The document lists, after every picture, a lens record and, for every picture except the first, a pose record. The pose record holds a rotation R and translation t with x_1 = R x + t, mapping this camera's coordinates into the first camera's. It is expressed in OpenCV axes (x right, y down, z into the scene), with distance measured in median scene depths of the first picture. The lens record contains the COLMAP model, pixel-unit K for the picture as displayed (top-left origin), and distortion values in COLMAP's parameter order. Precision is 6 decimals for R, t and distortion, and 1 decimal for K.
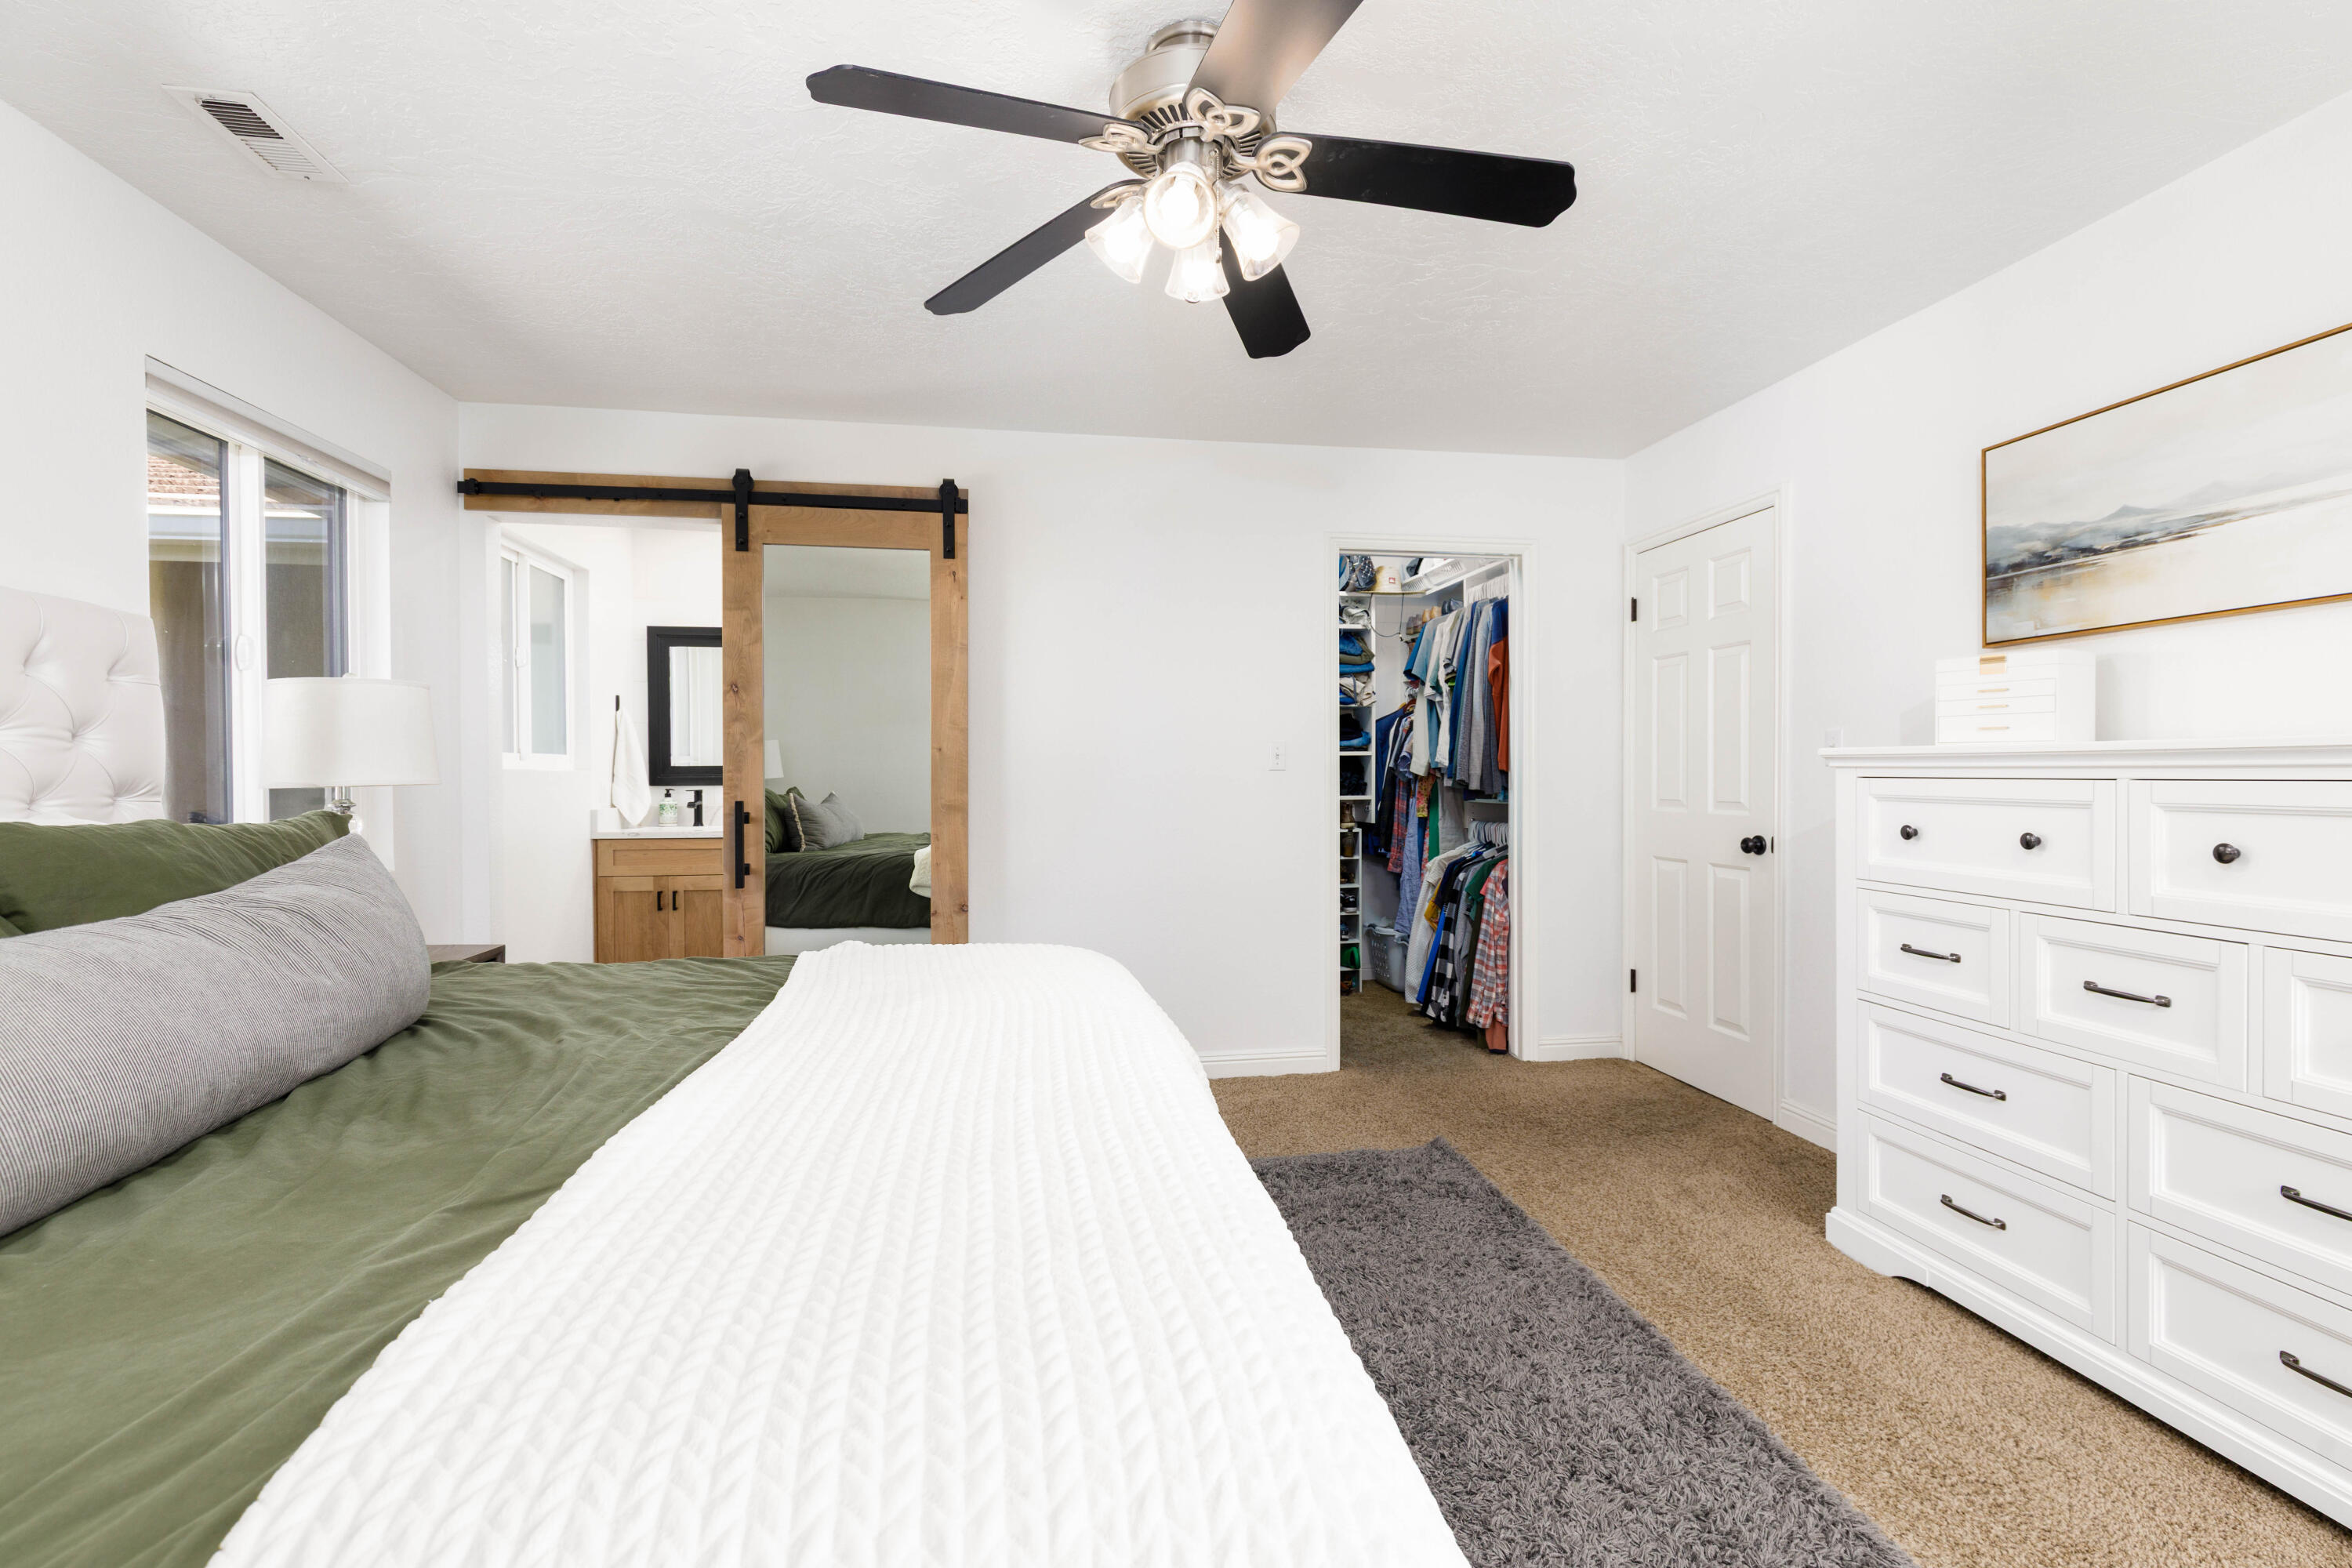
lens RADIAL K [[1052.0, 0, 1174.5], [0, 1052.0, 780.3], [0, 0, 1]] dist [-0.001282, 0.000049]
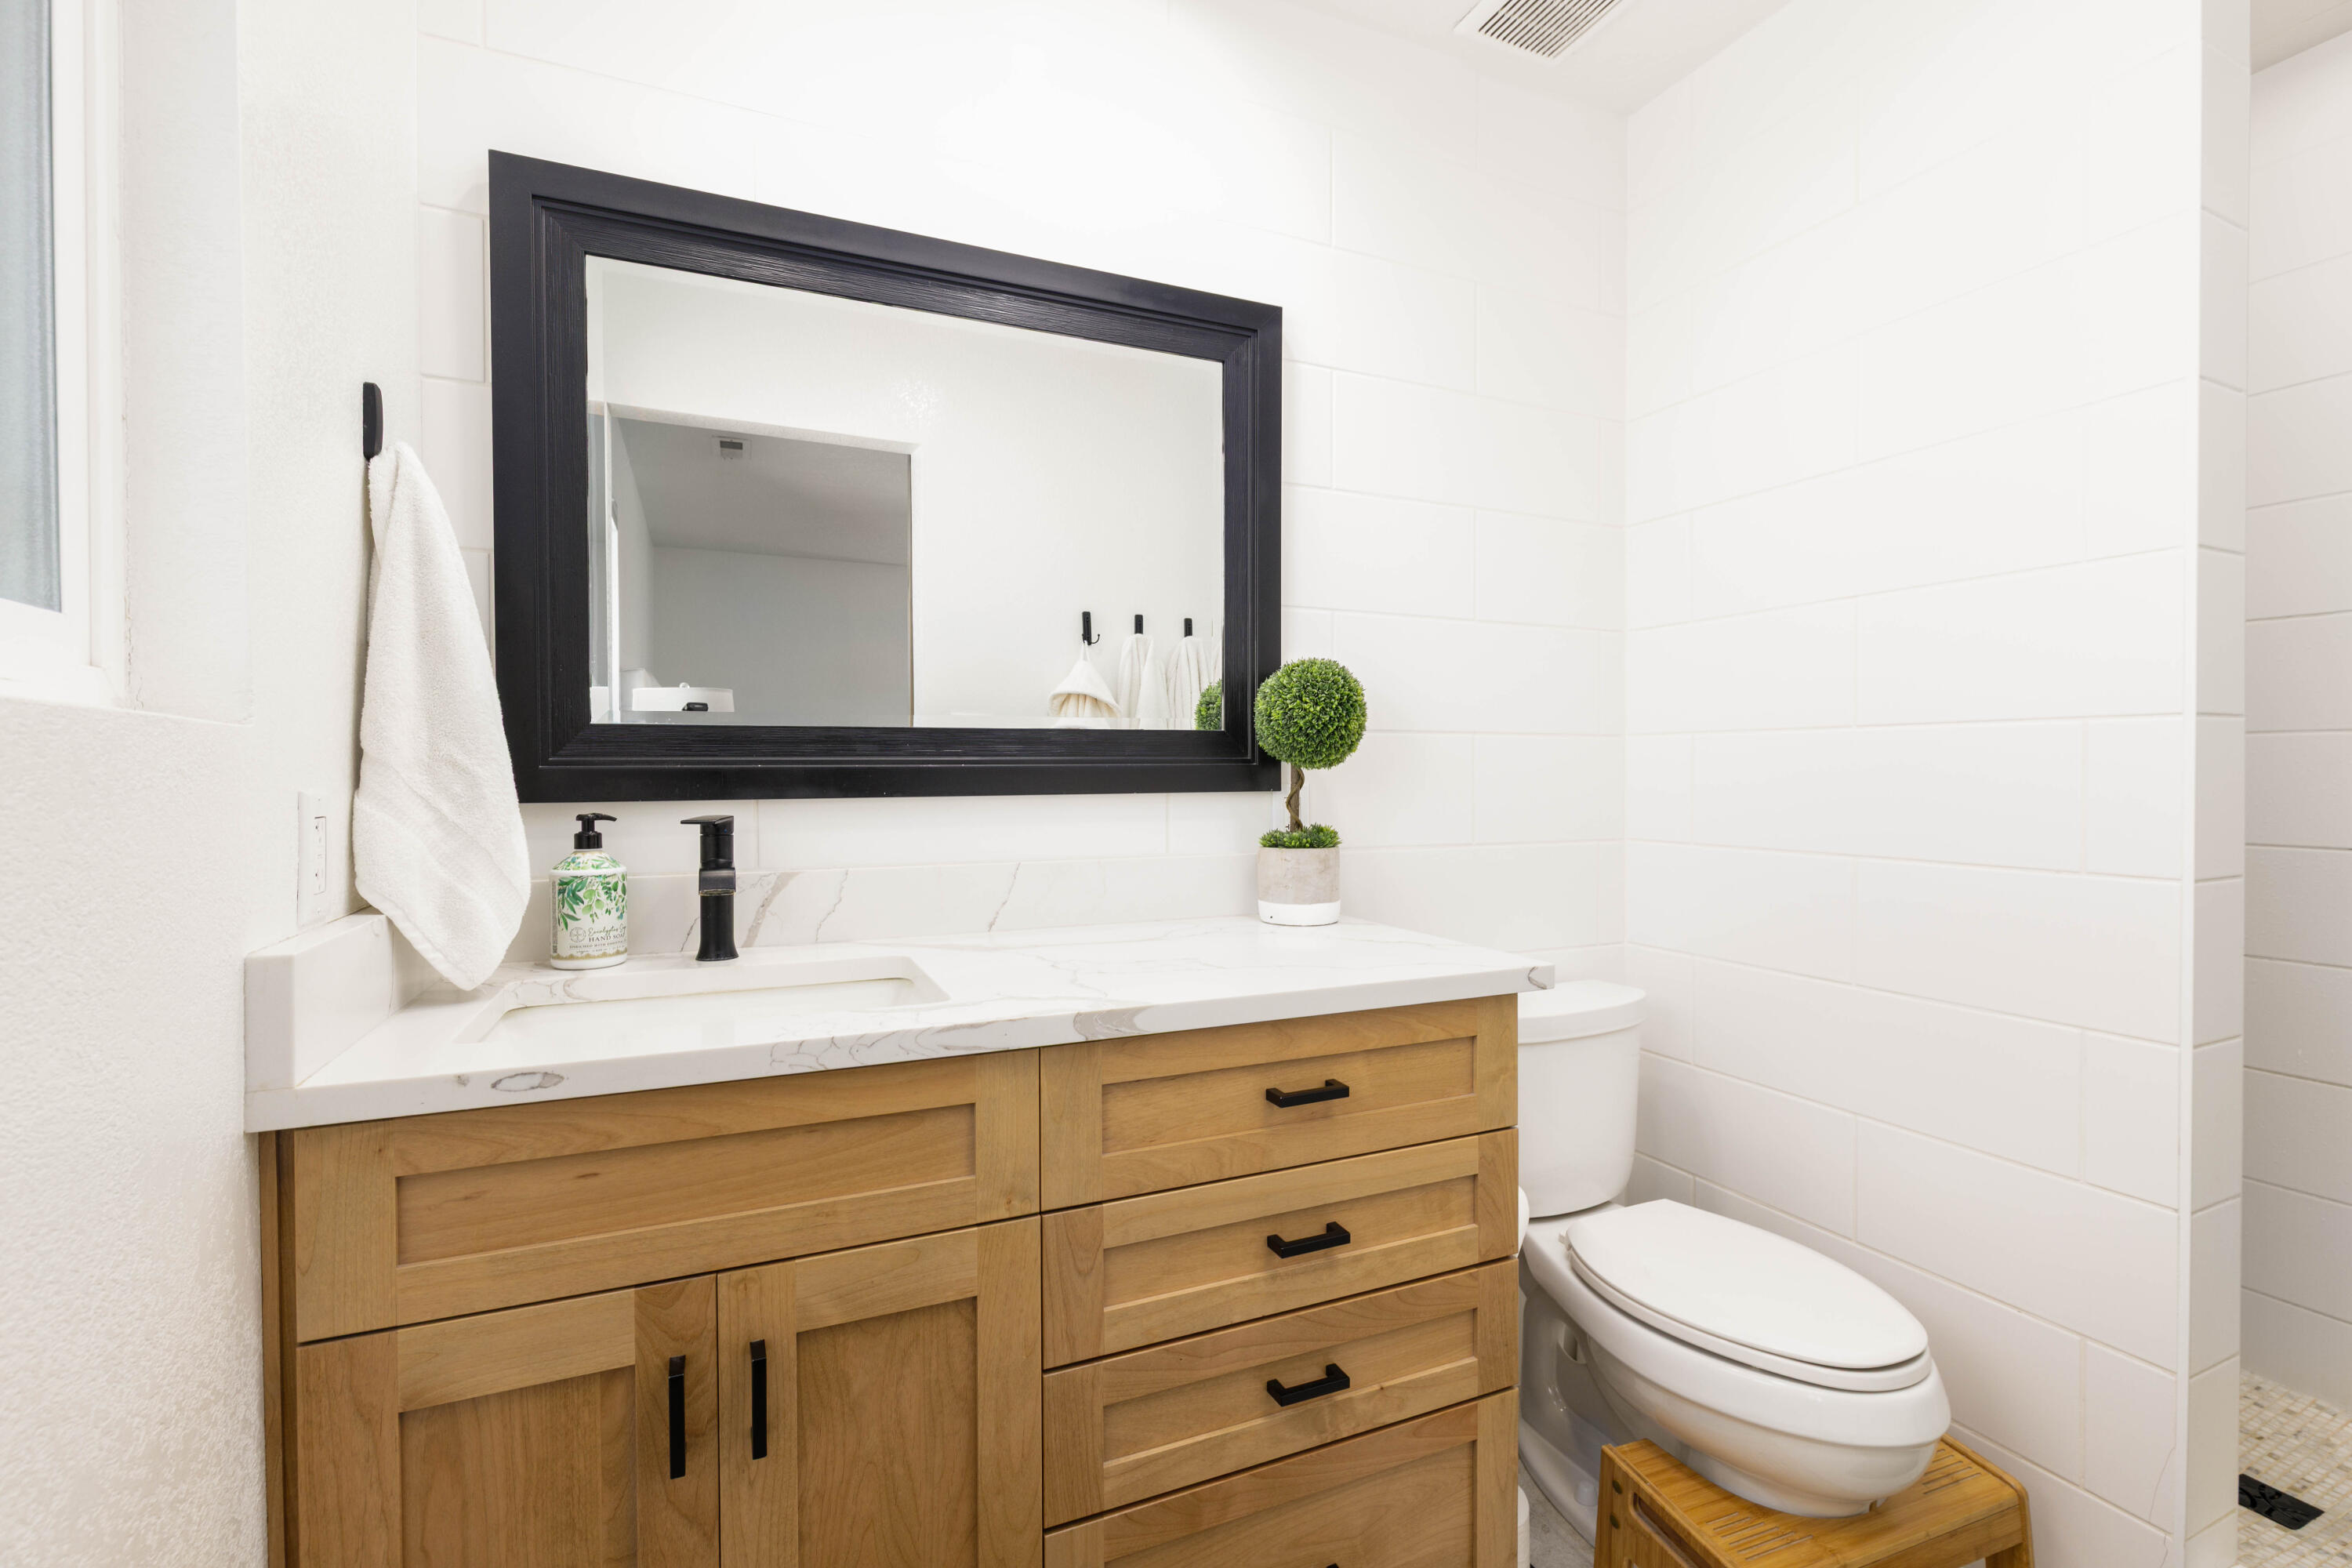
lens RADIAL K [[1052.0, 0, 1182.4], [0, 1052.0, 784.8], [0, 0, 1]] dist [-0.001282, 0.000049]
pose [[0.965566, -0.001421, 0.260154, -0.448685], [0.000784, 0.999996, 0.002554, 0.000493], [-0.260156, -0.002262, 0.965564, 0.790525]]
